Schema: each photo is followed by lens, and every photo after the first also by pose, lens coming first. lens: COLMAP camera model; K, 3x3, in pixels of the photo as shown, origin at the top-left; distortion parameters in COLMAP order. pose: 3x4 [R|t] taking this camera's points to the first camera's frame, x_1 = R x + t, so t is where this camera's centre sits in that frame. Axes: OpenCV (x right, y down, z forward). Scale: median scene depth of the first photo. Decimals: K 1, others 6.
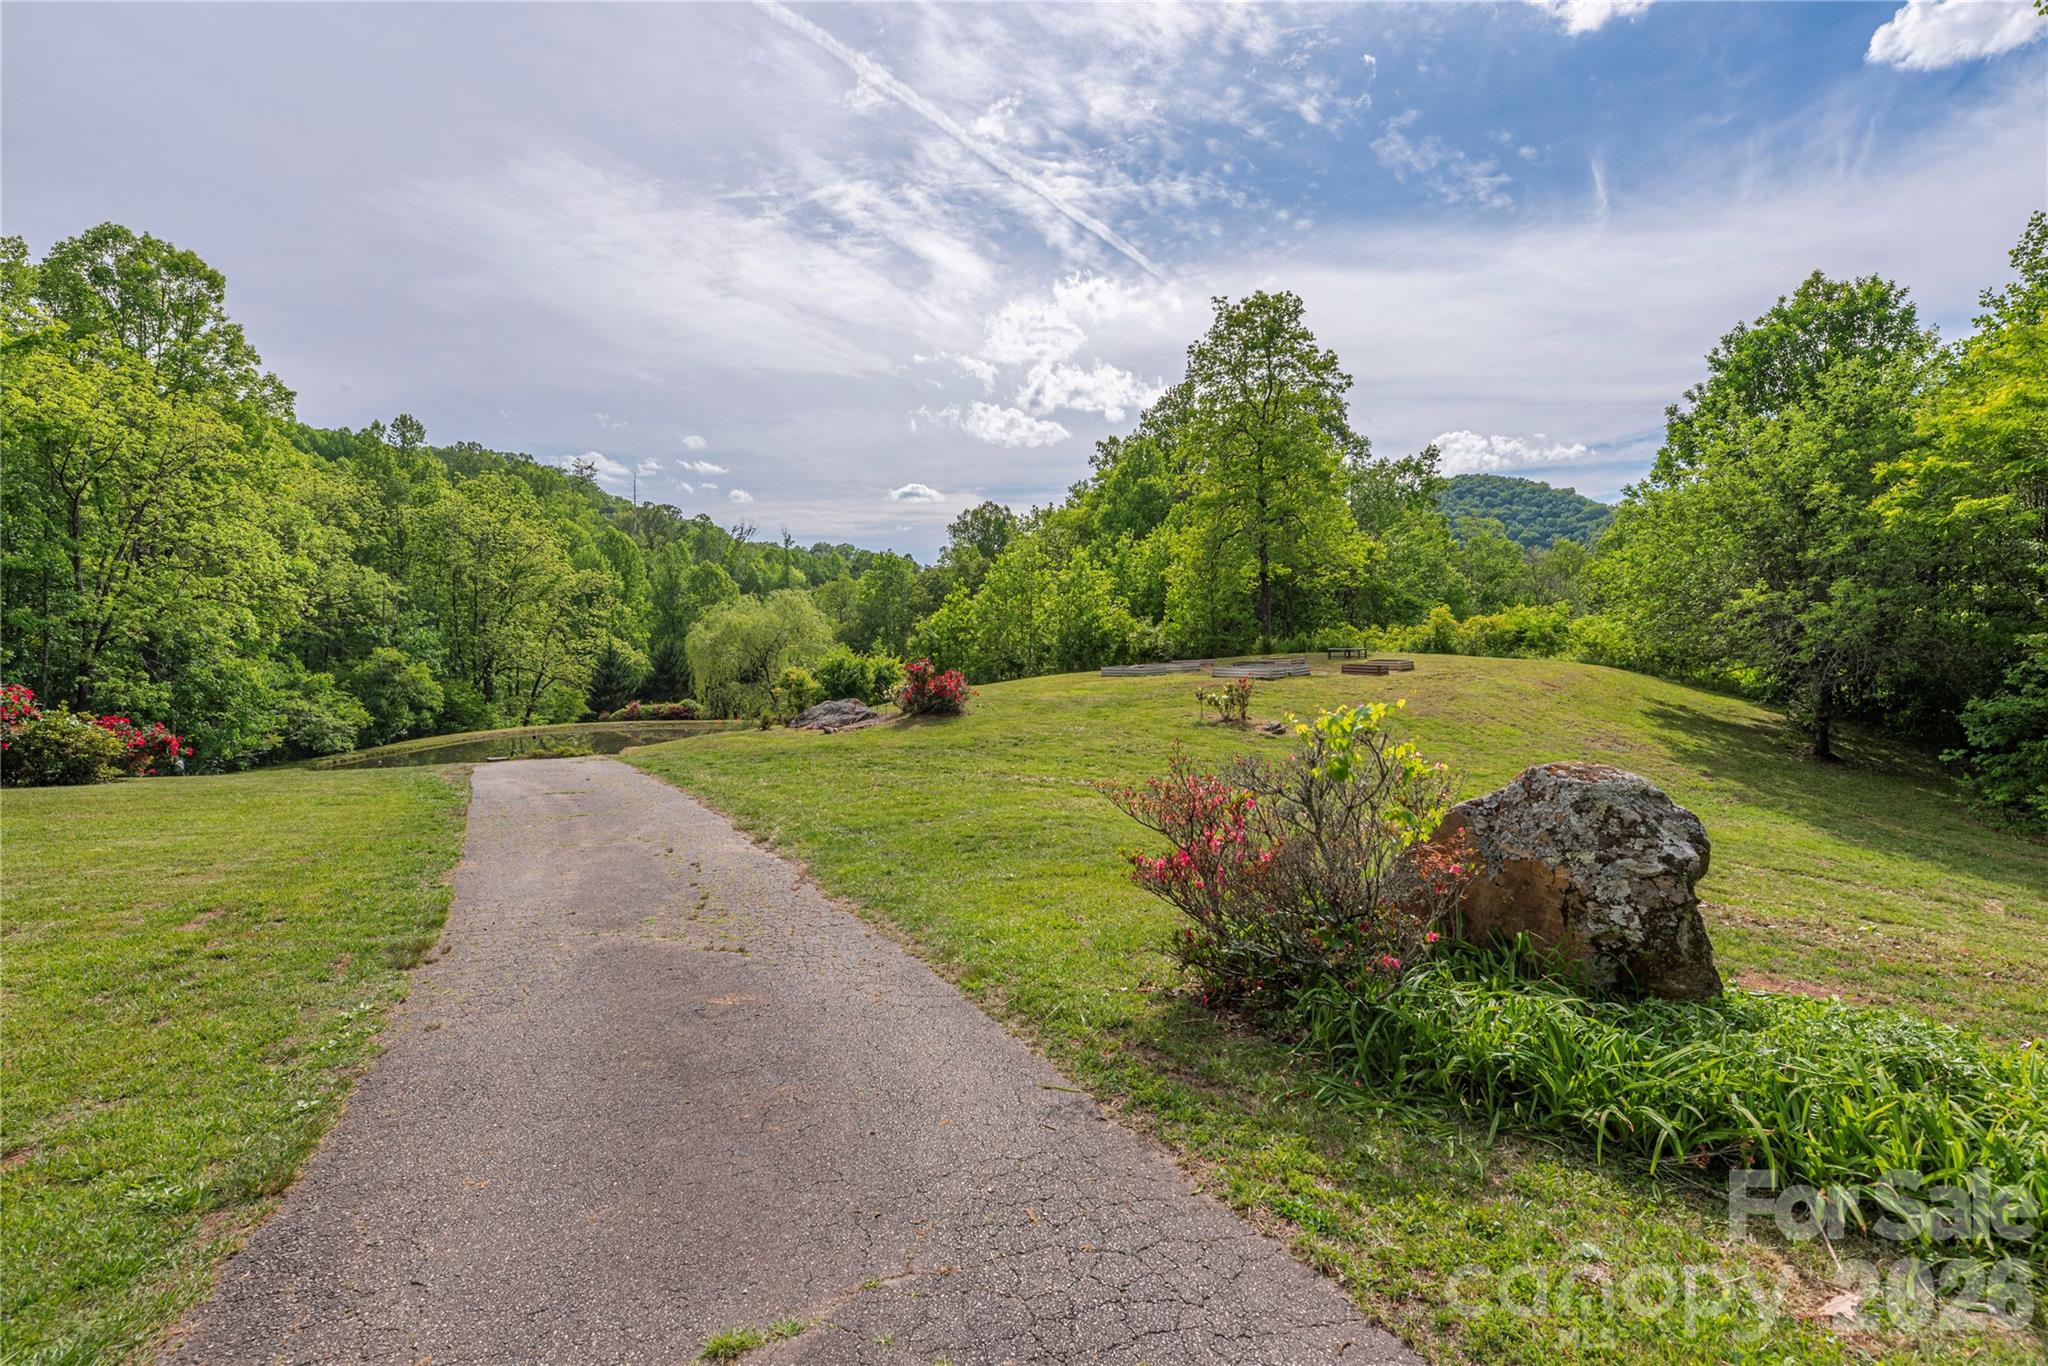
lens RADIAL K [[1033.0, 0, 1018.6], [0, 1033.0, 688.7], [0, 0, 1]] dist [-0.000808, -0.000085]
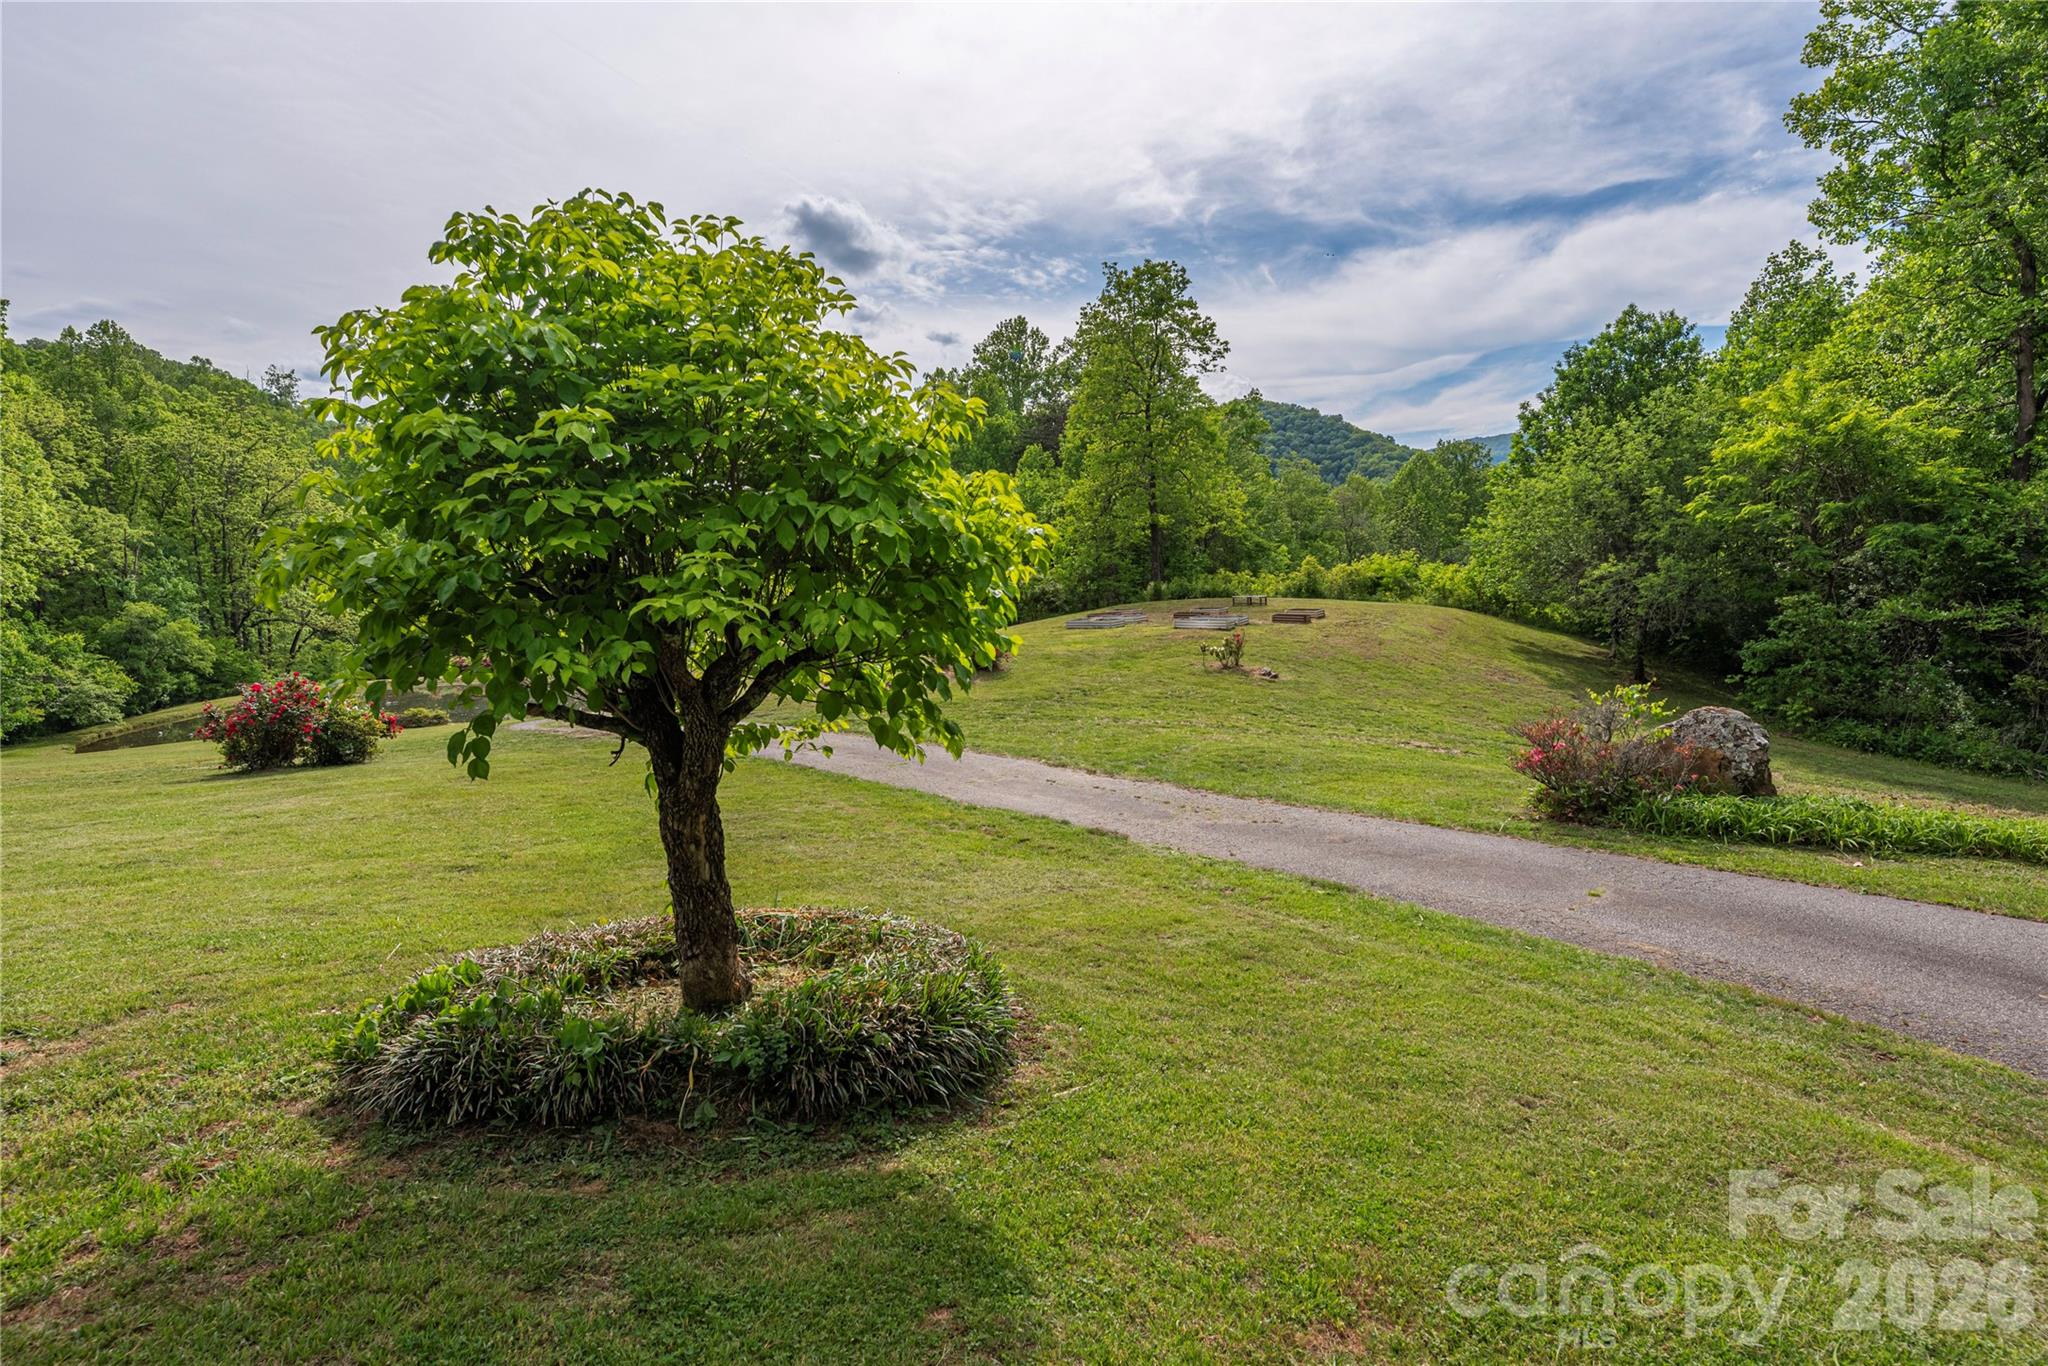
lens RADIAL K [[1092.3, 0, 1023.8], [0, 1092.3, 697.6], [0, 0, 1]] dist [0.005475, 0.001777]
pose [[0.976334, -0.038419, 0.212830, -0.095384], [0.023272, 0.997044, 0.073223, -0.010709], [-0.215014, -0.066538, 0.974342, -0.069543]]
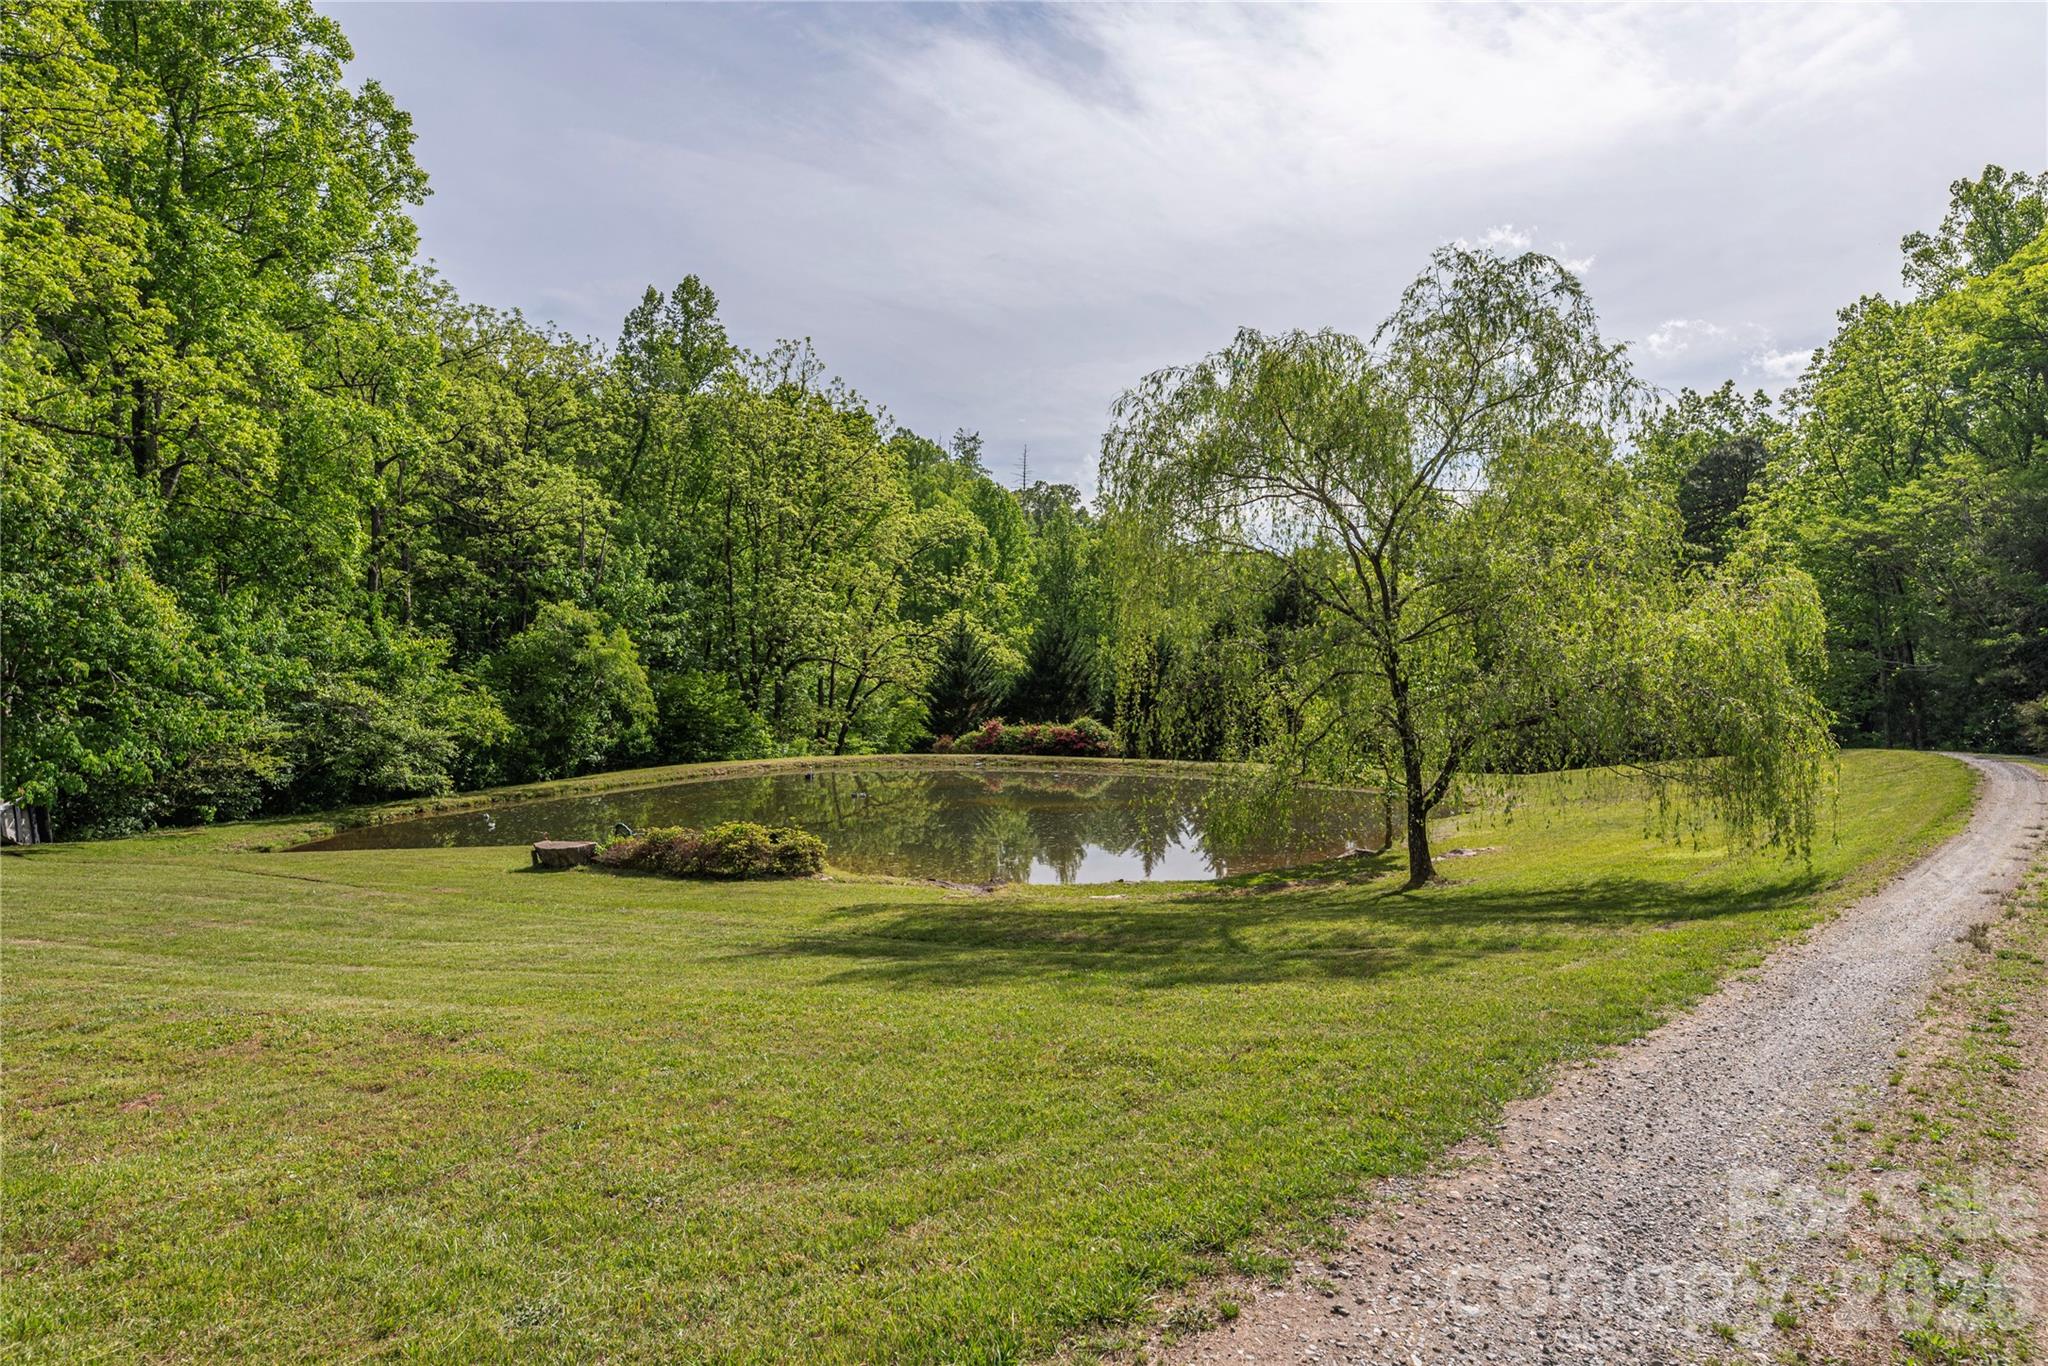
lens RADIAL K [[1171.0, 0, 1012.4], [0, 1171.0, 681.4], [0, 0, 1]] dist [0.003124, 0.000051]
pose [[0.933300, 0.018173, -0.358638, -0.187189], [-0.032304, 0.998918, -0.033447, 0.017700], [0.357642, 0.042802, 0.932877, 0.566463]]
